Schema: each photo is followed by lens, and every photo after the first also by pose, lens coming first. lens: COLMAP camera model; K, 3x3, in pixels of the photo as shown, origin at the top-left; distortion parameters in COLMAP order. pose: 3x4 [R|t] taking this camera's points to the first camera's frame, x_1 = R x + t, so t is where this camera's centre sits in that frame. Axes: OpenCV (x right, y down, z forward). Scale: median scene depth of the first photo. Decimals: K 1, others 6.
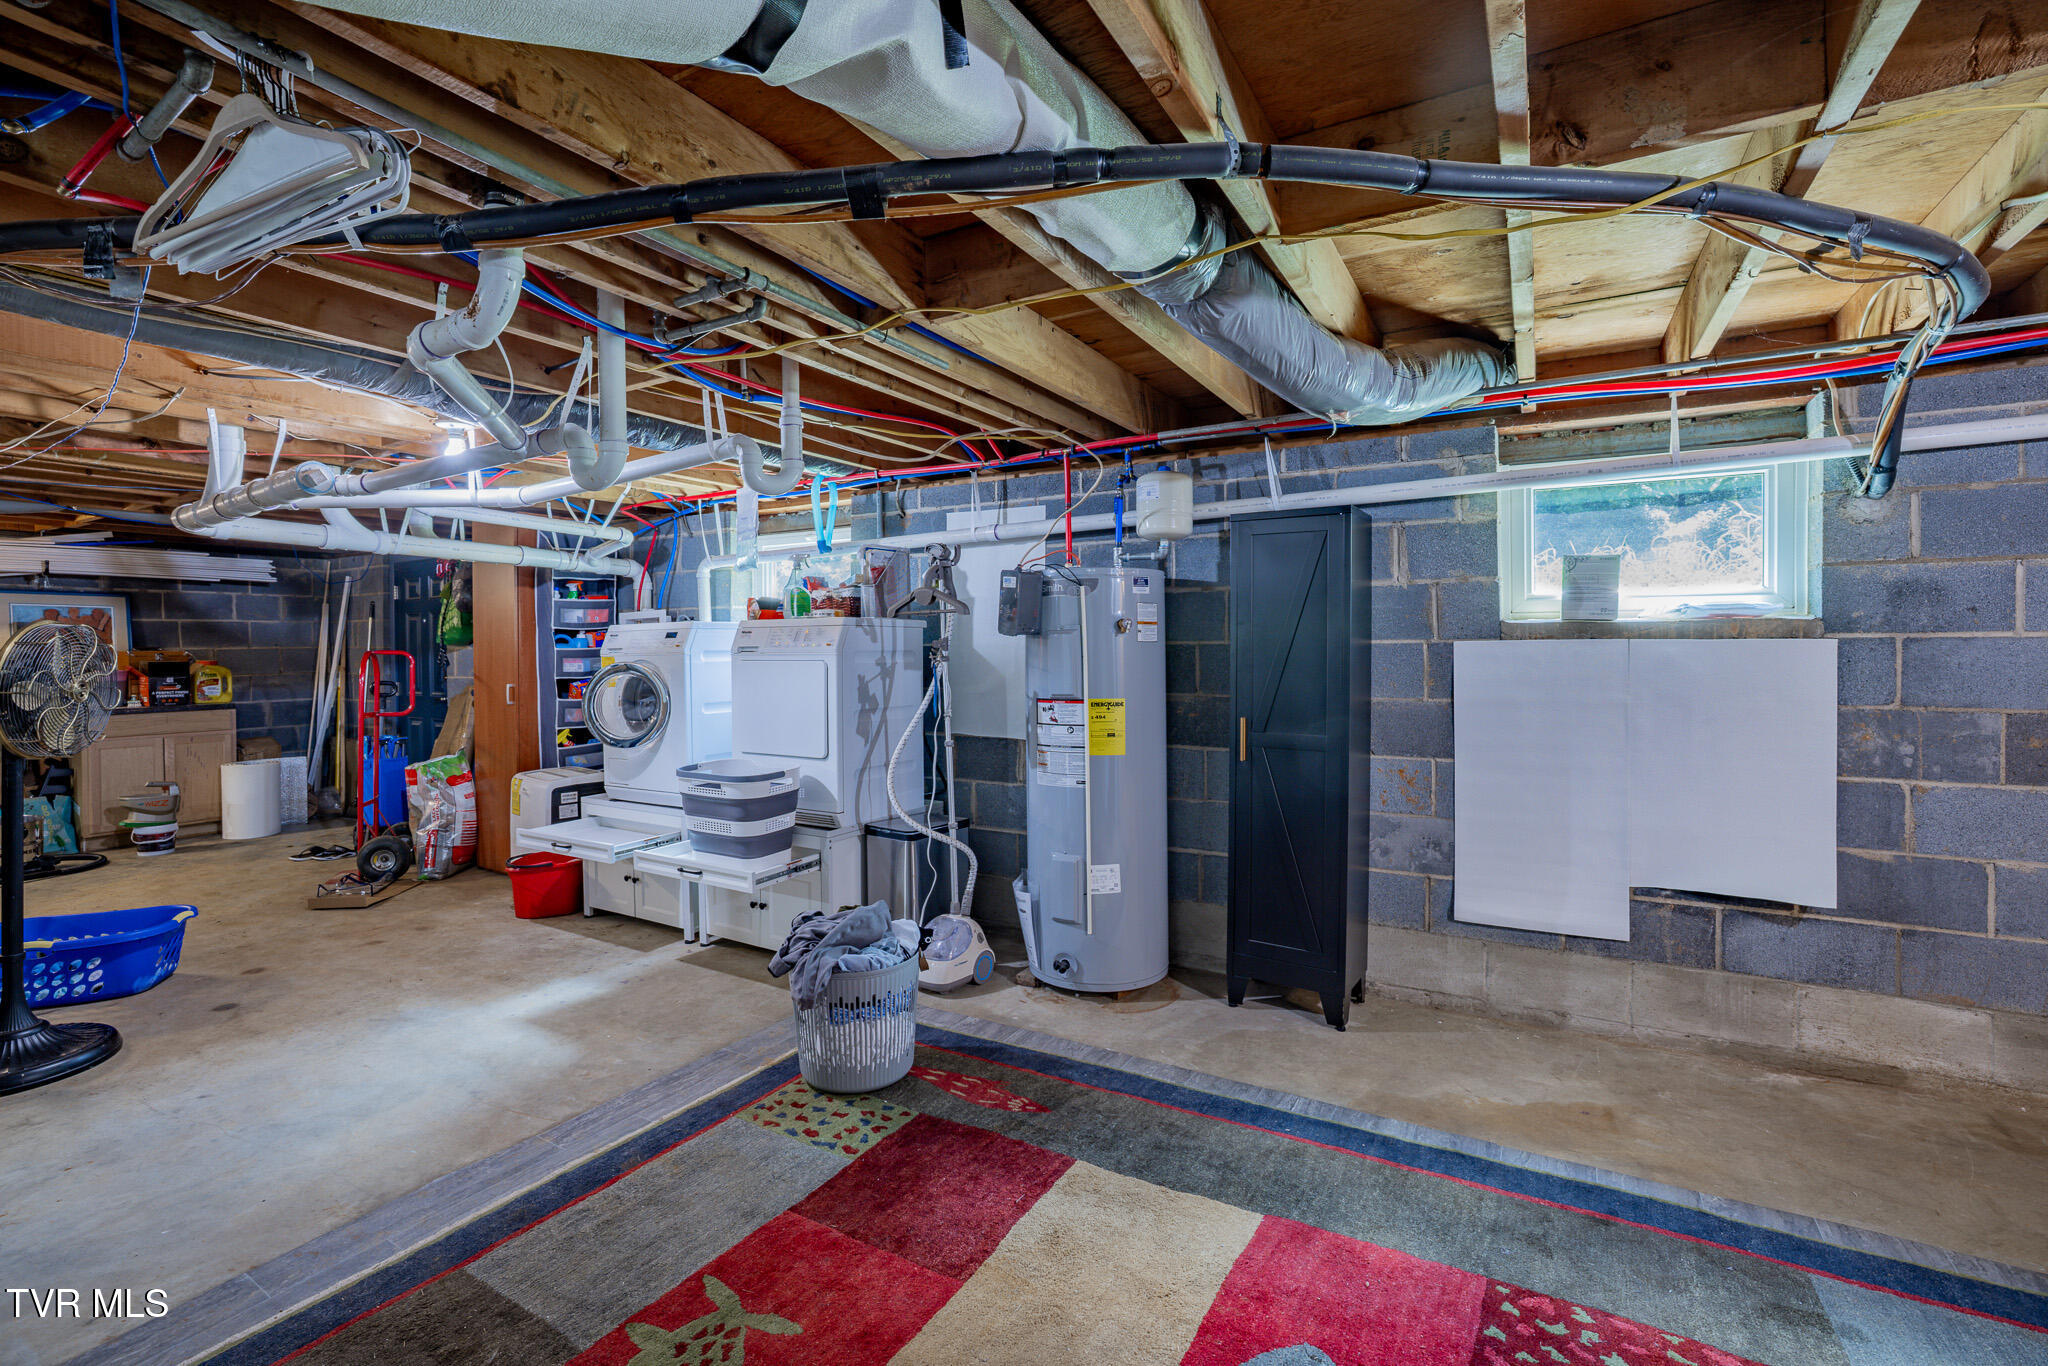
lens RADIAL K [[912.5, 0, 1022.9], [0, 912.5, 663.5], [0, 0, 1]] dist [-0.031810, 0.001772]
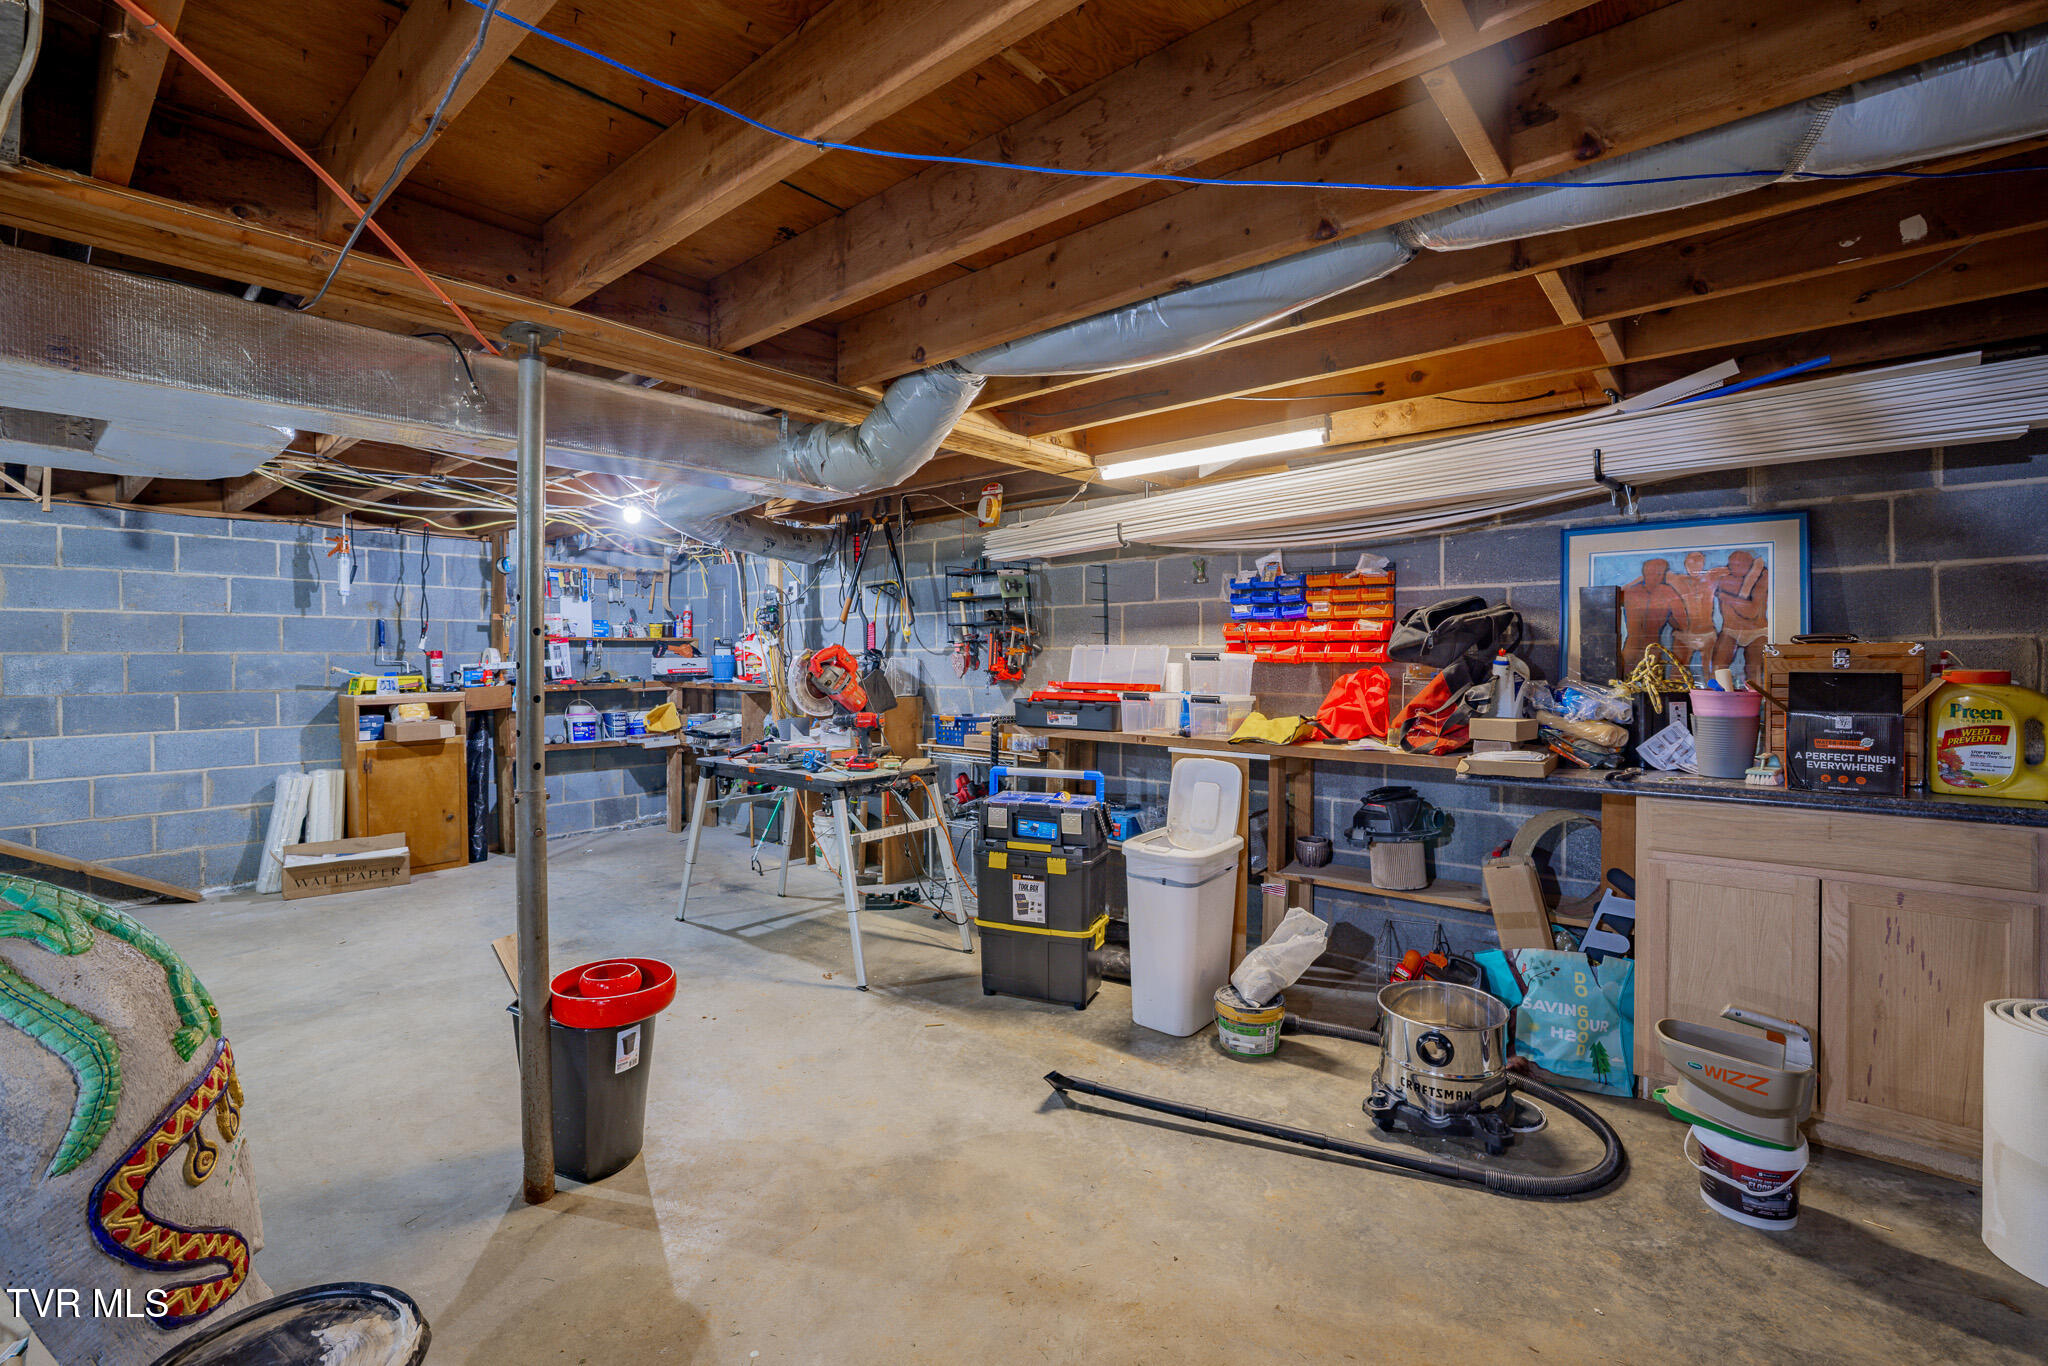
lens RADIAL K [[912.5, 0, 1027.5], [0, 912.5, 666.1], [0, 0, 1]] dist [-0.031810, 0.001772]
pose [[-0.164204, 0.005972, -0.986408, -0.542101], [-0.015540, 0.999842, 0.008641, -0.002074], [0.986304, 0.016747, -0.164085, 0.718026]]
